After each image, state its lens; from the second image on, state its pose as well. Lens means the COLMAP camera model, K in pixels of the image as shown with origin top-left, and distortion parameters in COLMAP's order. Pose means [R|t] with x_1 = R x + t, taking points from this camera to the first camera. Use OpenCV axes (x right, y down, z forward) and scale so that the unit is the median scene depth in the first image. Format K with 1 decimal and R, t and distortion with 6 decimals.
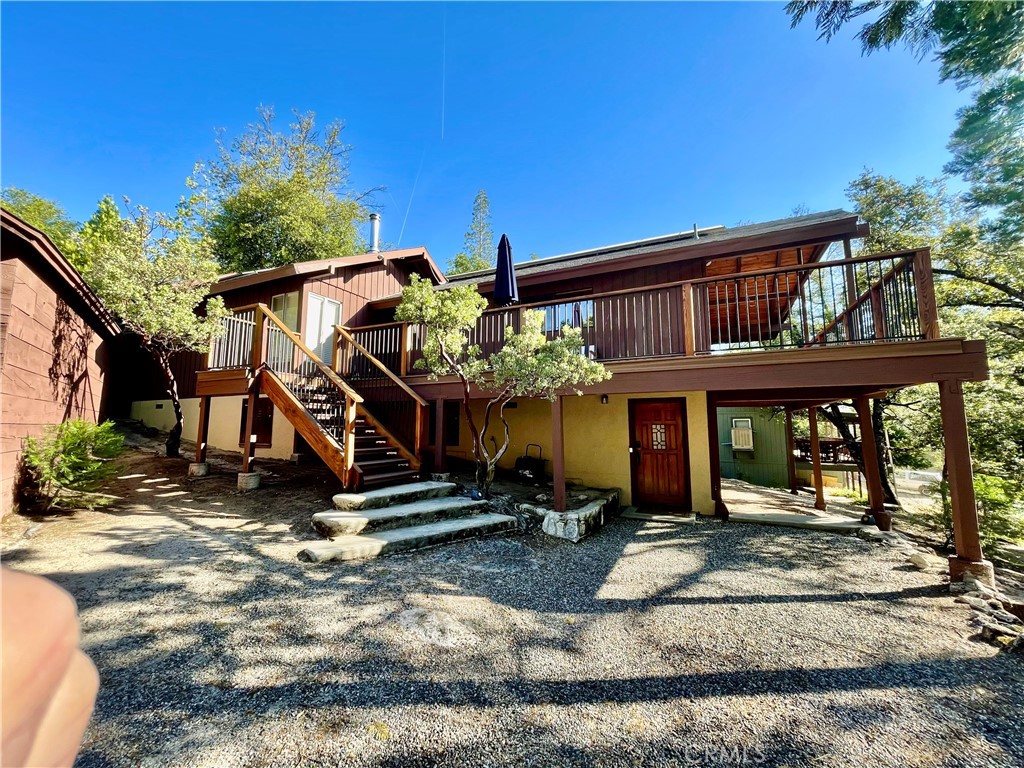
lens RADIAL K [[411.1, 0, 512.4], [0, 411.1, 378.6], [0, 0, 1]] dist [0.000383, -0.000080]
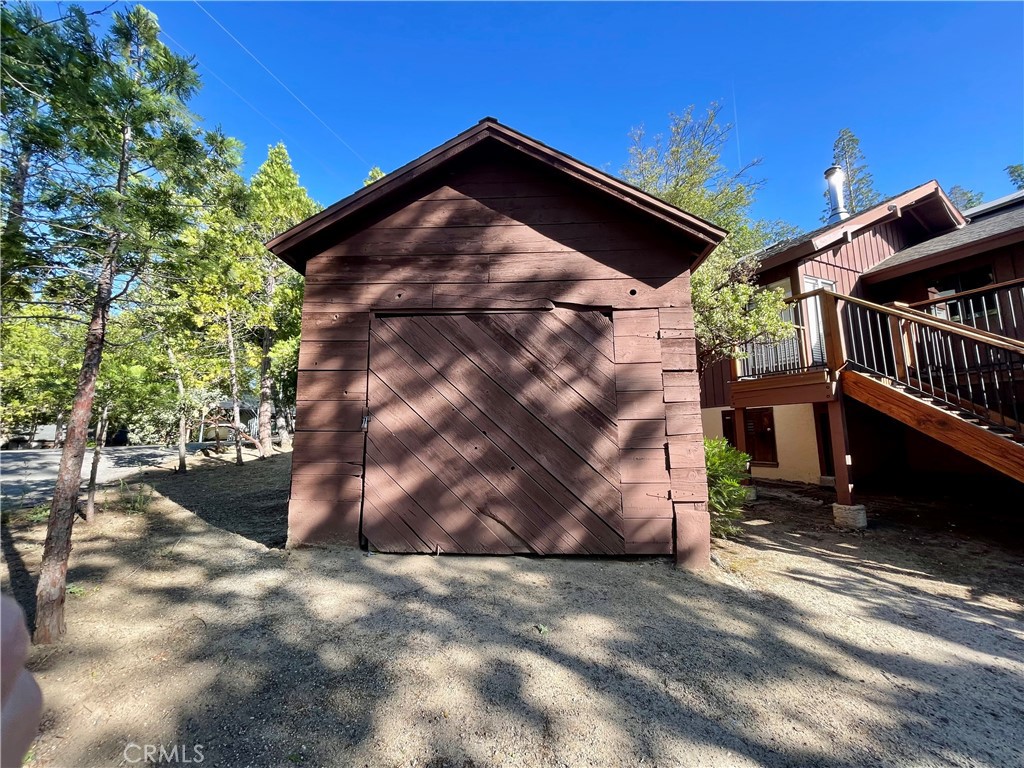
lens RADIAL K [[411.1, 0, 510.5], [0, 411.1, 384.1], [0, 0, 1]] dist [0.000383, -0.000080]
pose [[0.768057, -0.091587, -0.633799, -0.552234], [0.083383, 0.995597, -0.042822, -0.013184], [0.634930, -0.019959, 0.772312, 0.004272]]
